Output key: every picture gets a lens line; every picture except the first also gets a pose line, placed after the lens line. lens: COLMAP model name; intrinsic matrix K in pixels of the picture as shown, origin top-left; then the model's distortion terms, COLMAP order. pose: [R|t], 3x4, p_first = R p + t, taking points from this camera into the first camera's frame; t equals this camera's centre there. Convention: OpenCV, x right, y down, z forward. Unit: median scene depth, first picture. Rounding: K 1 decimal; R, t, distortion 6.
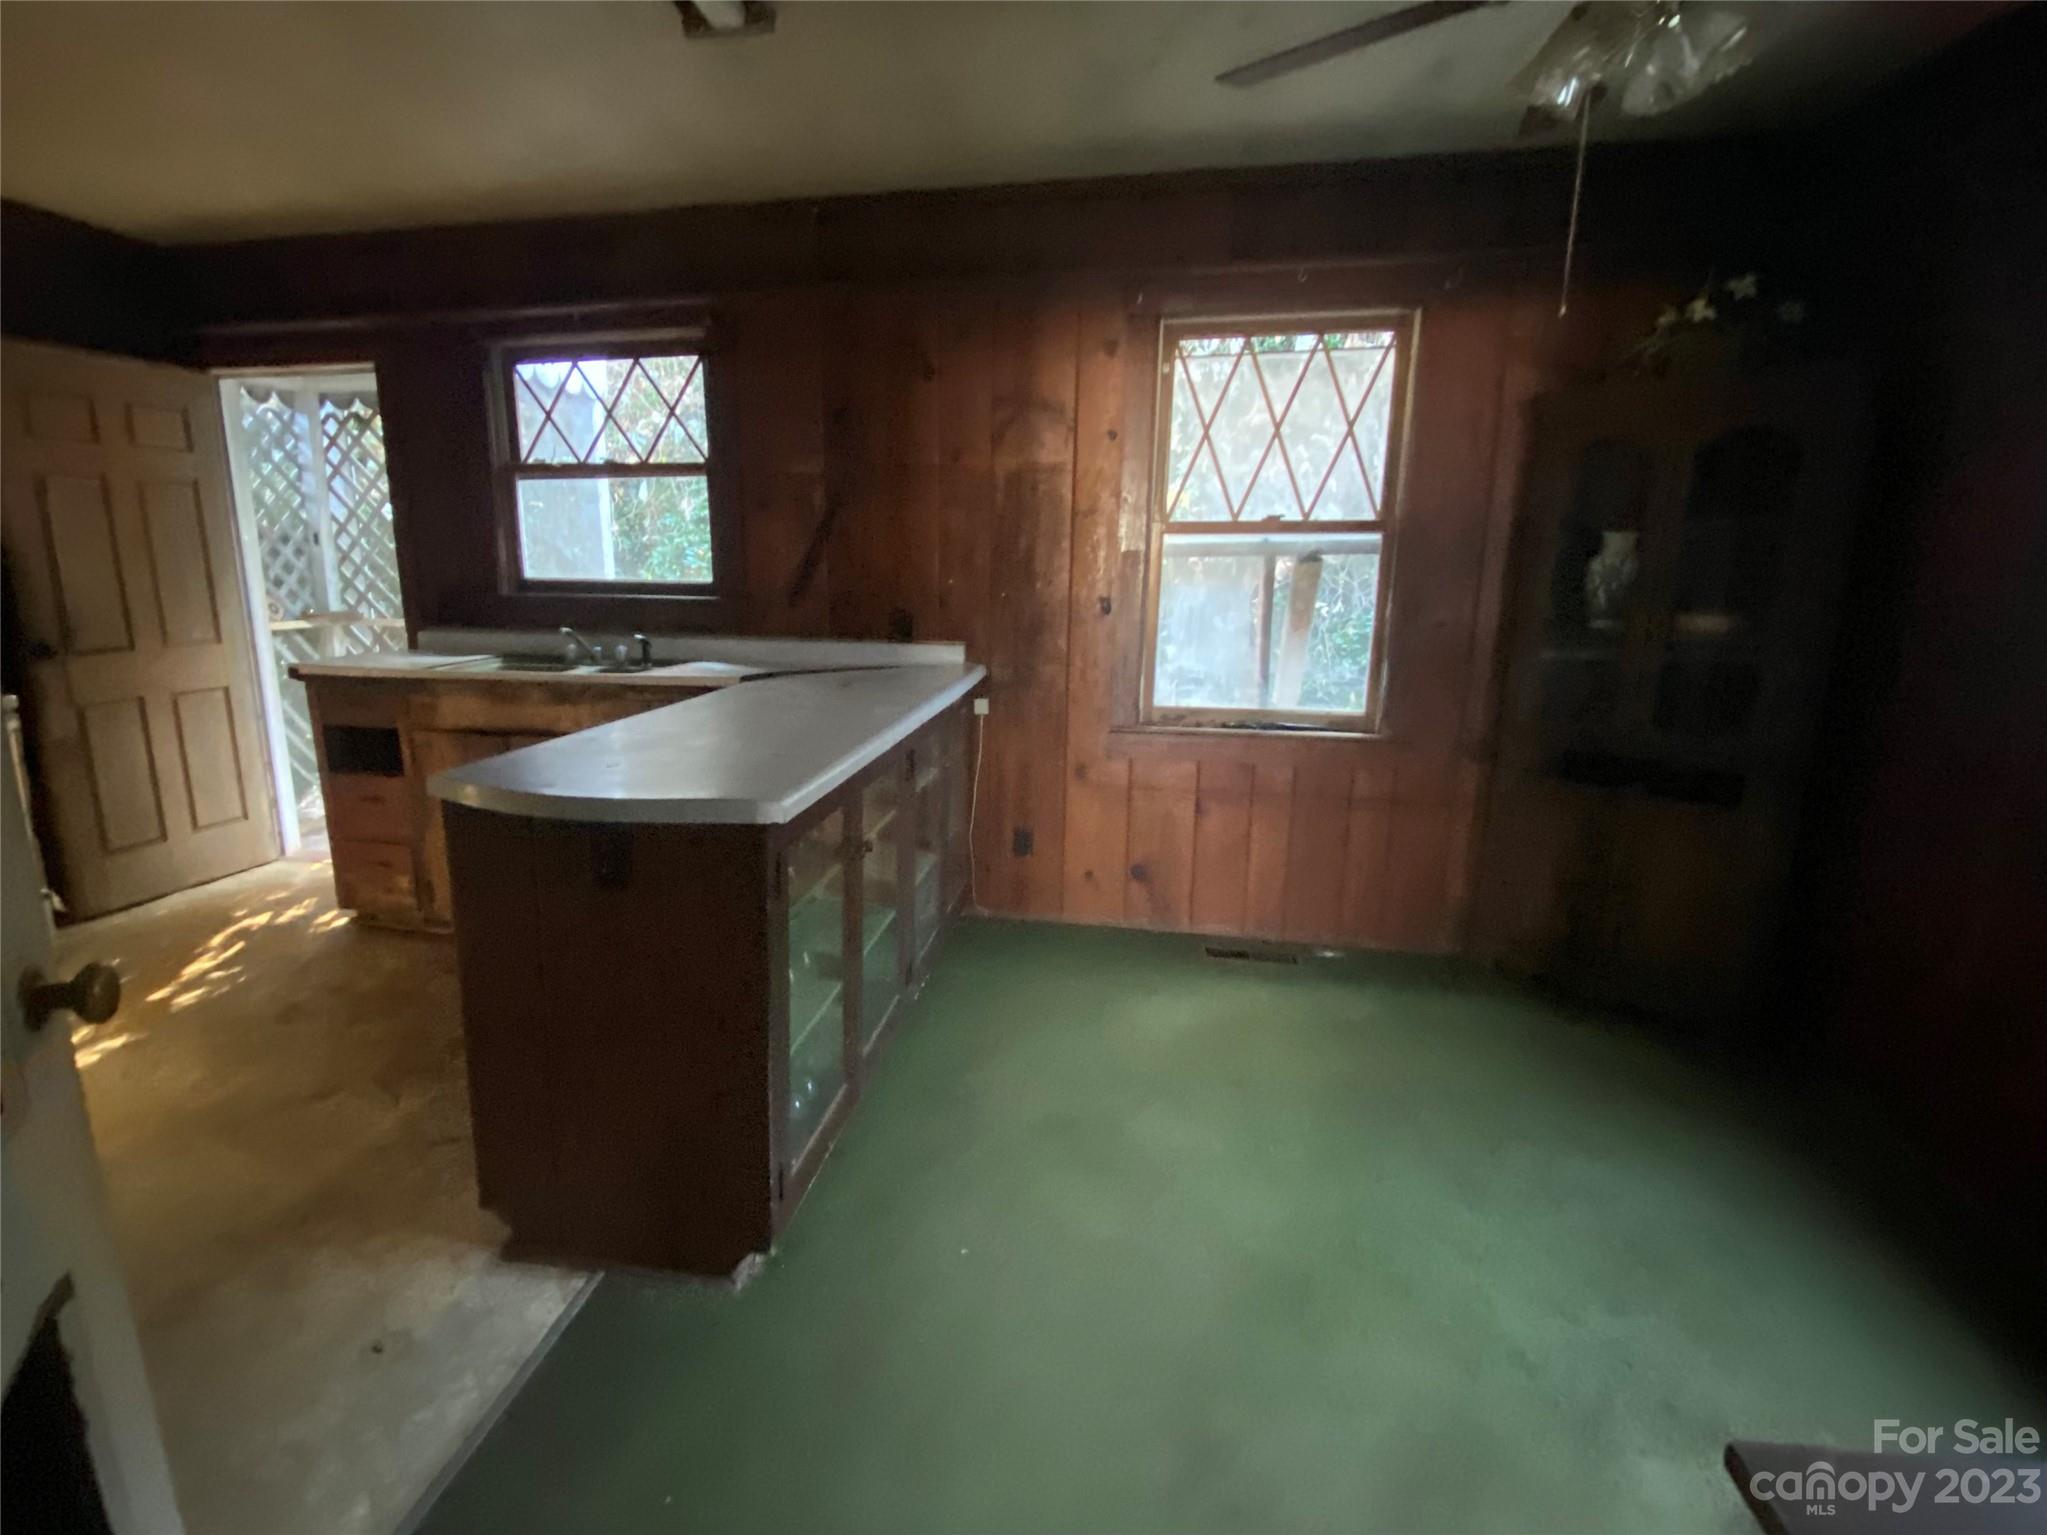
lens RADIAL K [[967.9, 0, 969.6], [0, 967.9, 793.9], [0, 0, 1]] dist [-0.000100, -0.004871]
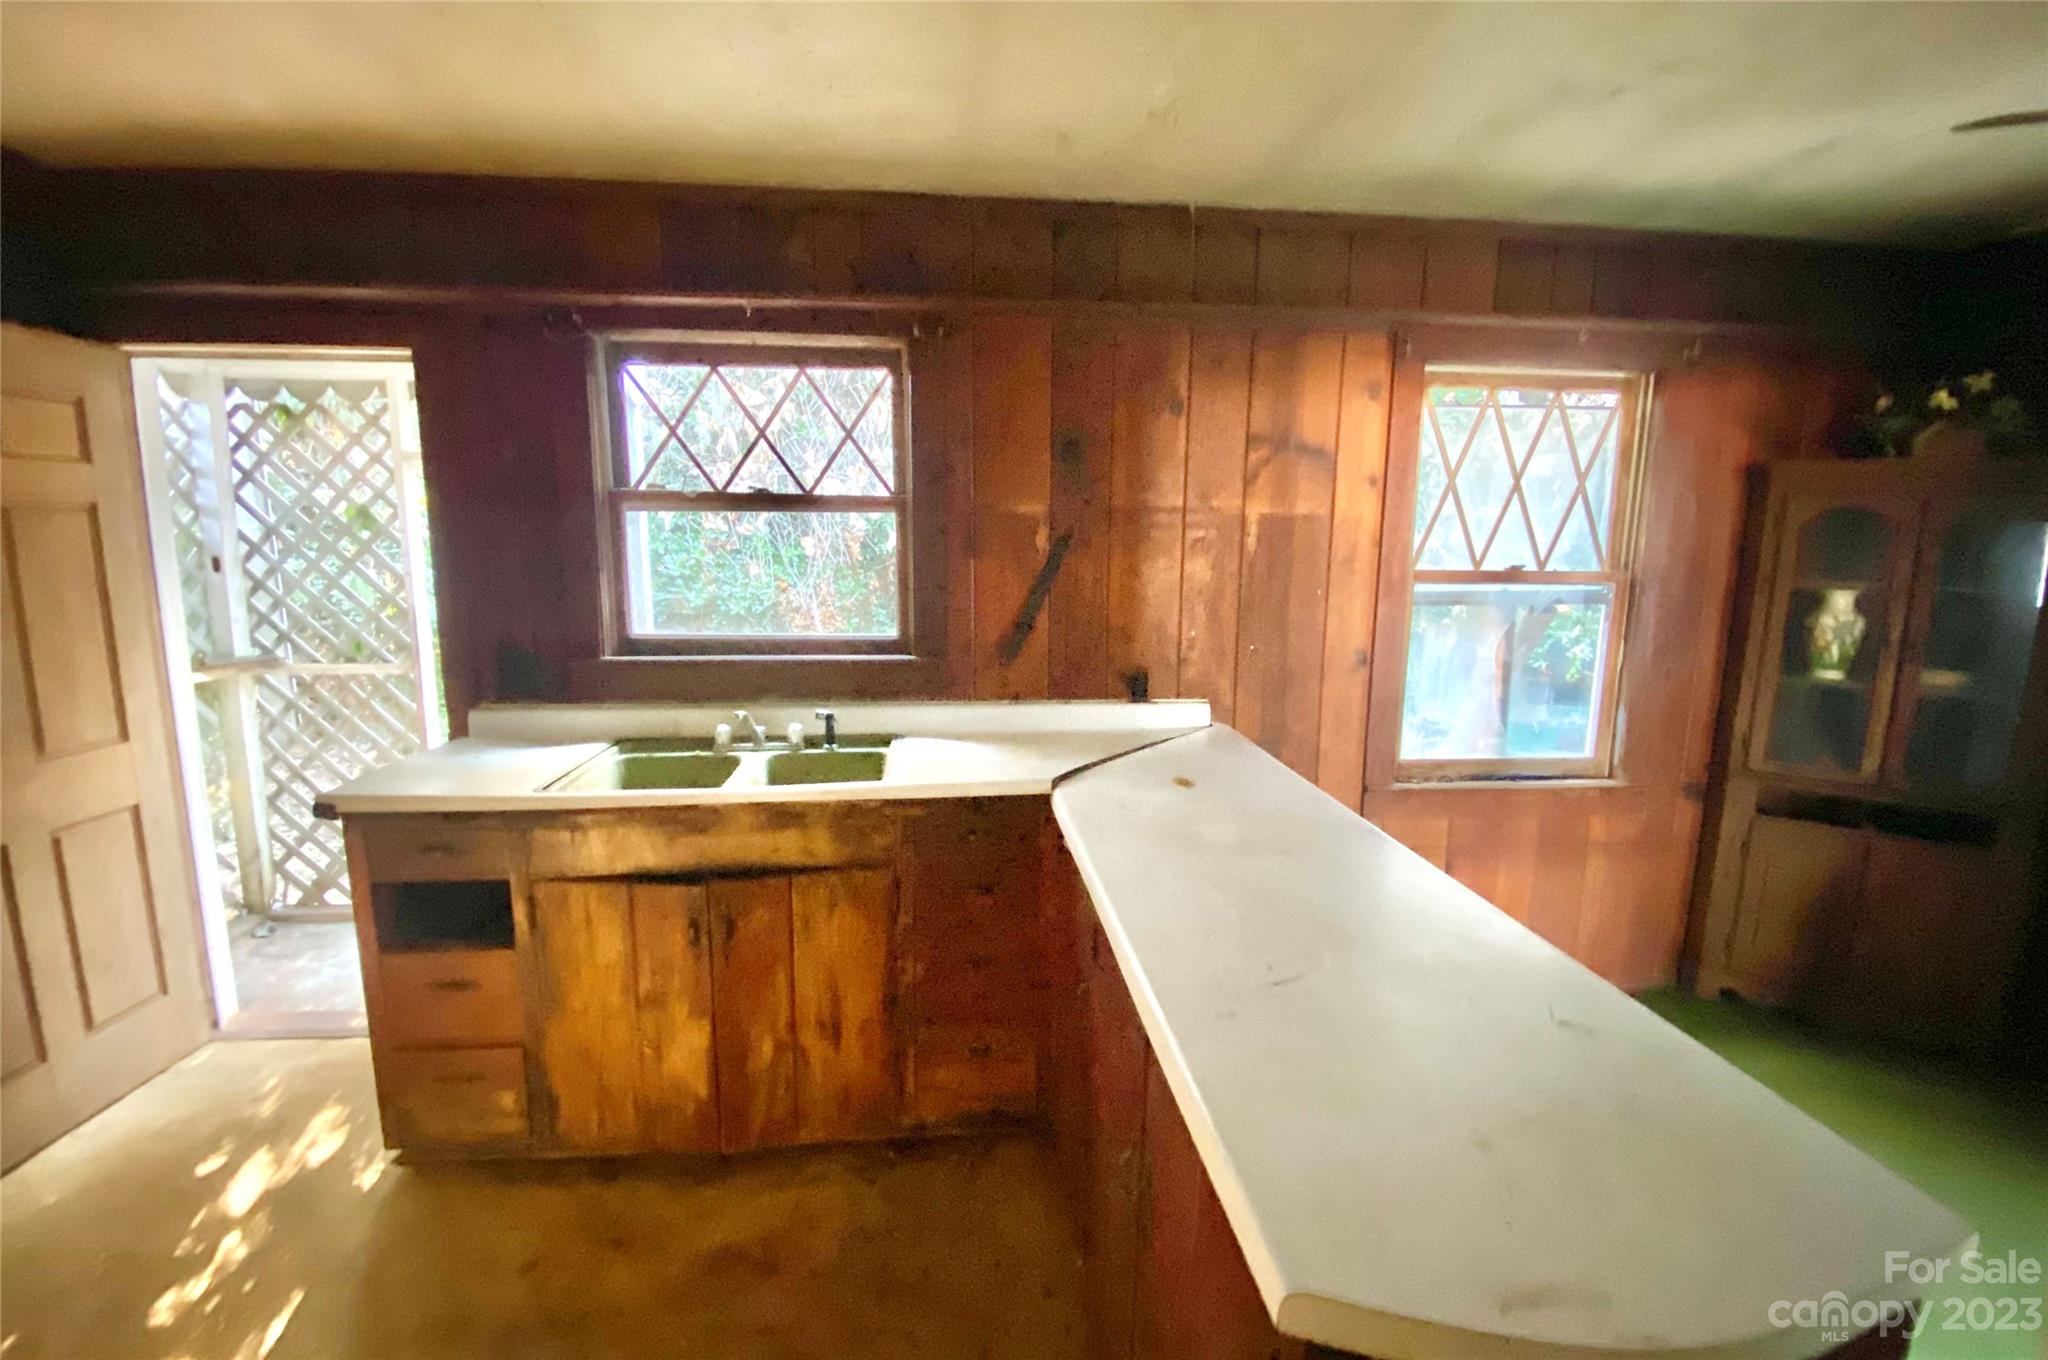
lens RADIAL K [[831.1, 0, 1017.5], [0, 831.1, 678.7], [0, 0, 1]] dist [-0.010932, -0.005262]
pose [[0.958253, -0.042646, 0.282724, -0.381378], [0.062225, 0.996219, -0.060633, -0.141132], [-0.279070, 0.075695, 0.957283, 0.316249]]
